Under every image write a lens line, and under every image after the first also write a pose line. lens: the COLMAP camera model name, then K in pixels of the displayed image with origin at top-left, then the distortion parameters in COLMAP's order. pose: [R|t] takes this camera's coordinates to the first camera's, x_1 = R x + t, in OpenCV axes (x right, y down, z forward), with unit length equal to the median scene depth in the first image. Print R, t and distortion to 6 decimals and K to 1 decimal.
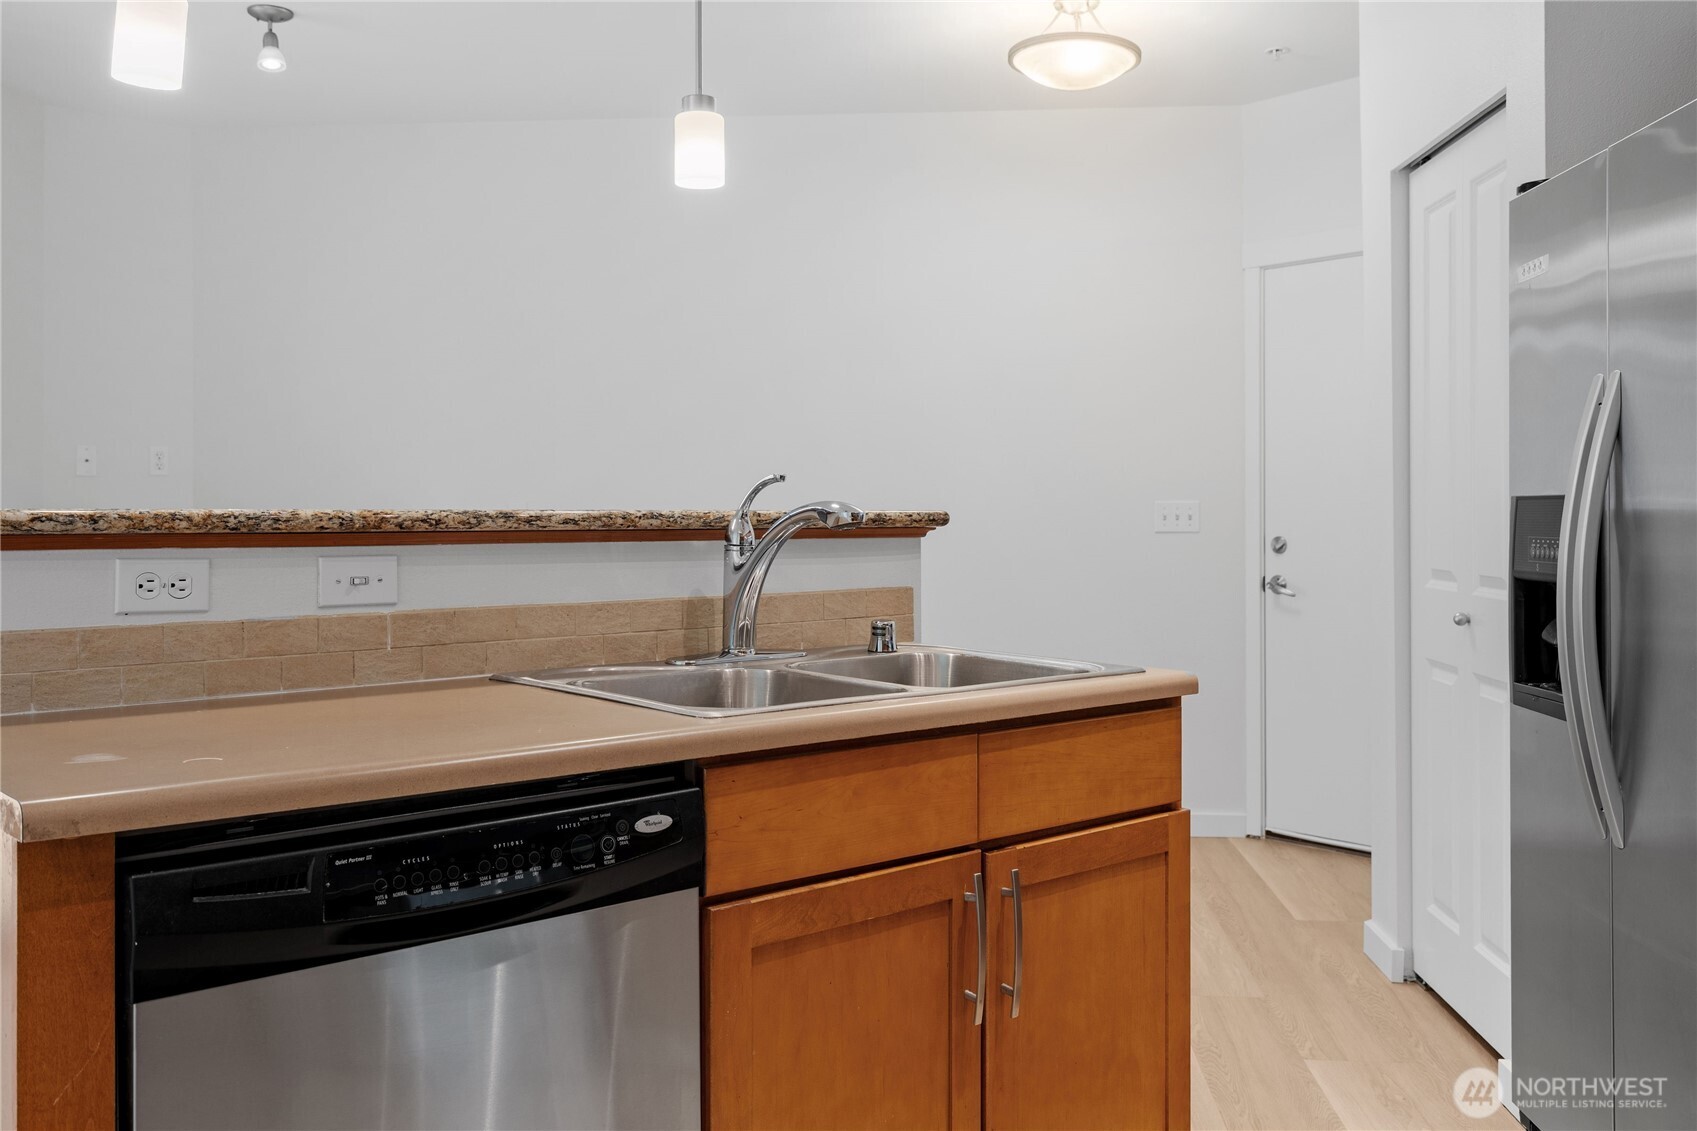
lens RADIAL K [[1486.6, 0, 842.5], [0, 1486.6, 508.1], [0, 0, 1]] dist [0.004667, 0.003202]
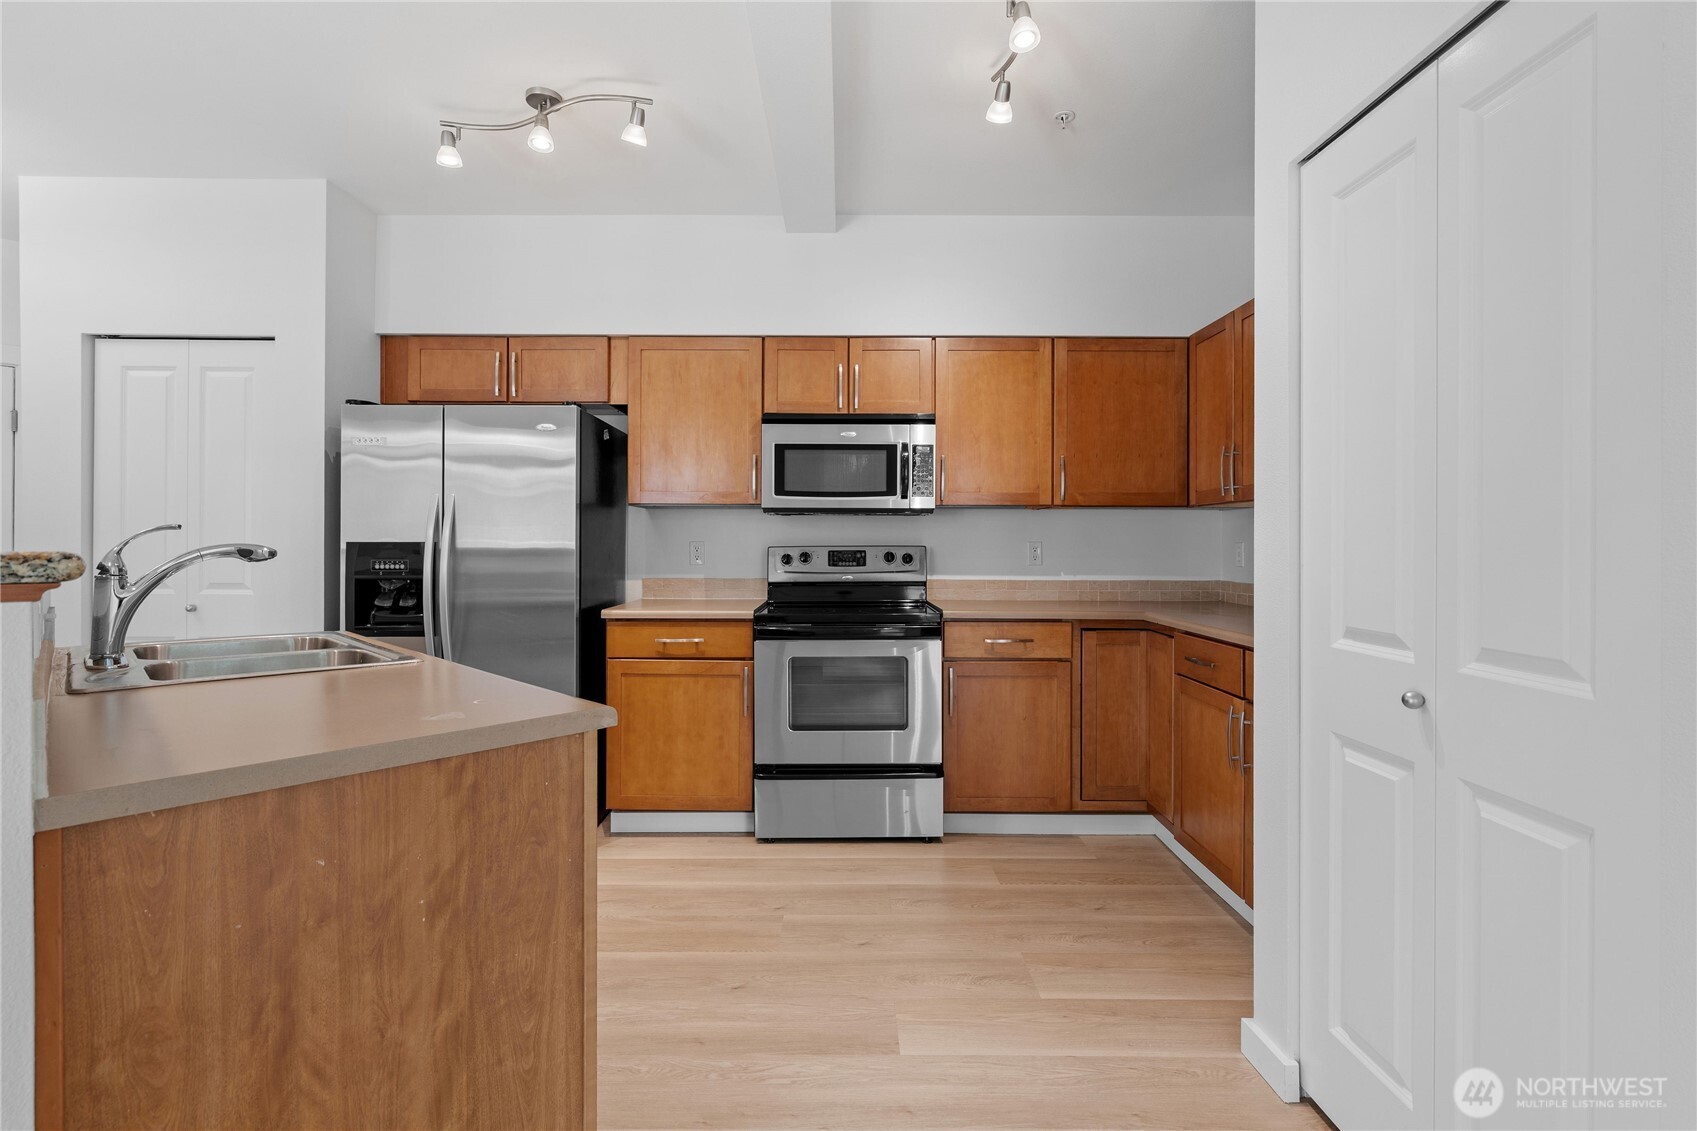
lens RADIAL K [[766.3, 0, 846.1], [0, 766.3, 544.9], [0, 0, 1]] dist [-0.004666, 0.000002]
pose [[-0.084337, 0.004342, 0.996428, -0.850395], [-0.004801, 0.999977, -0.004764, -0.002058], [-0.996426, -0.005185, -0.084314, 0.430615]]
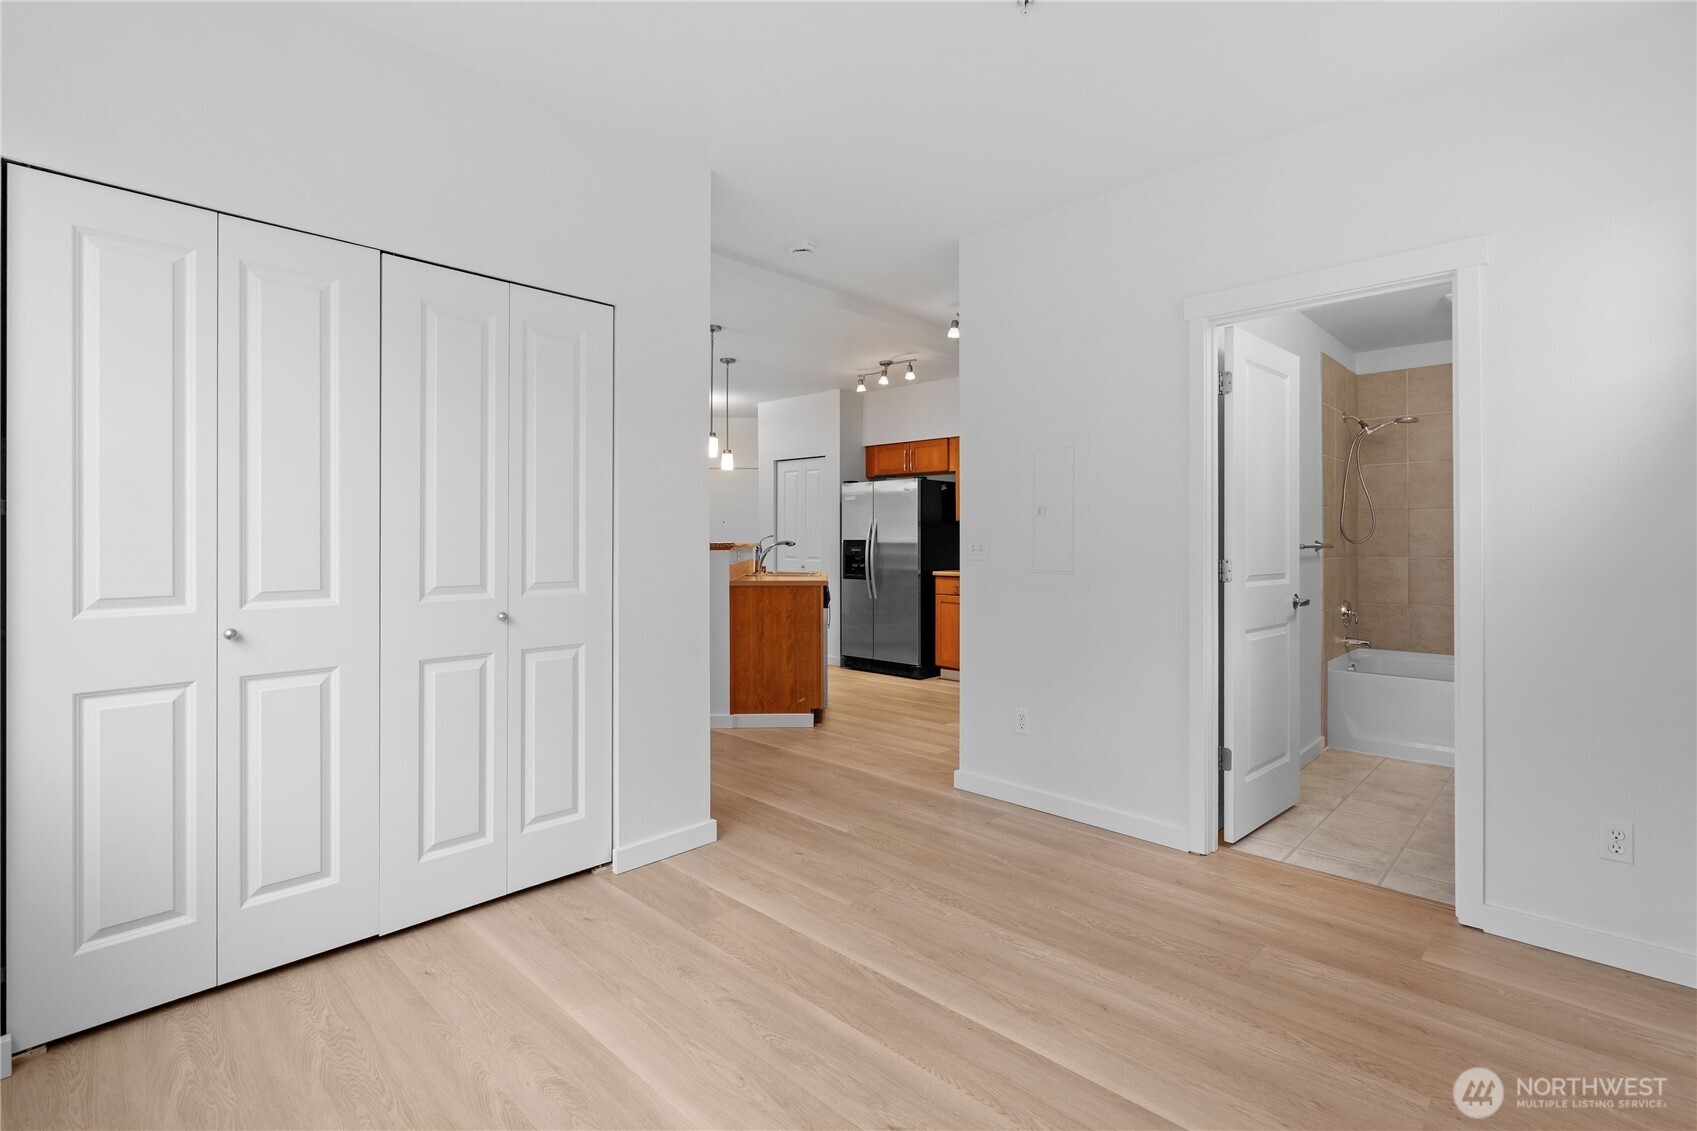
lens RADIAL K [[791.7, 0, 848.9], [0, 791.7, 539.5], [0, 0, 1]] dist [-0.003117, -0.000276]
pose [[0.631092, 0.004256, 0.775696, -2.018183], [-0.003580, 0.999990, -0.002573, -0.002718], [-0.775699, -0.001153, 0.631102, -0.927260]]
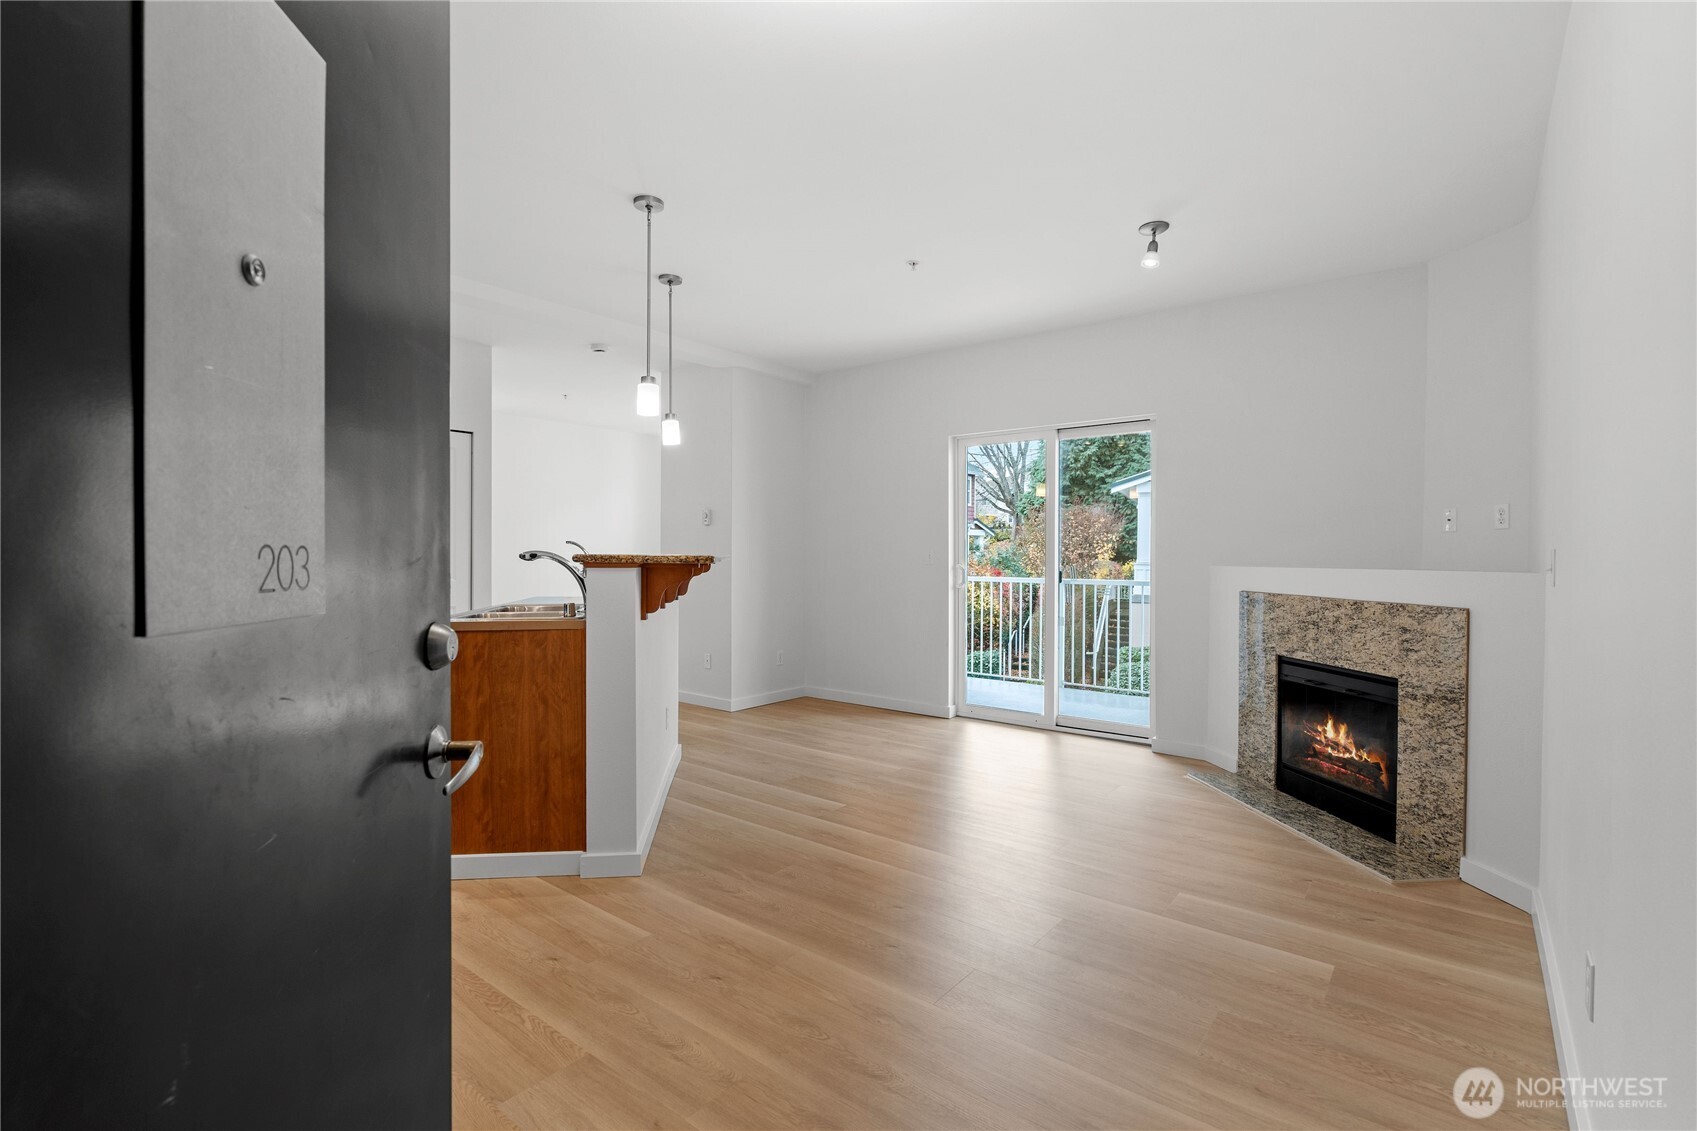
lens RADIAL K [[781.6, 0, 857.1], [0, 781.6, 561.6], [0, 0, 1]] dist [-0.004746, 0.000099]
pose [[-0.547402, 0.006529, -0.836844, 0.867689], [-0.003292, 0.999945, 0.009955, -0.000398], [0.836863, 0.008205, -0.547350, 2.296586]]
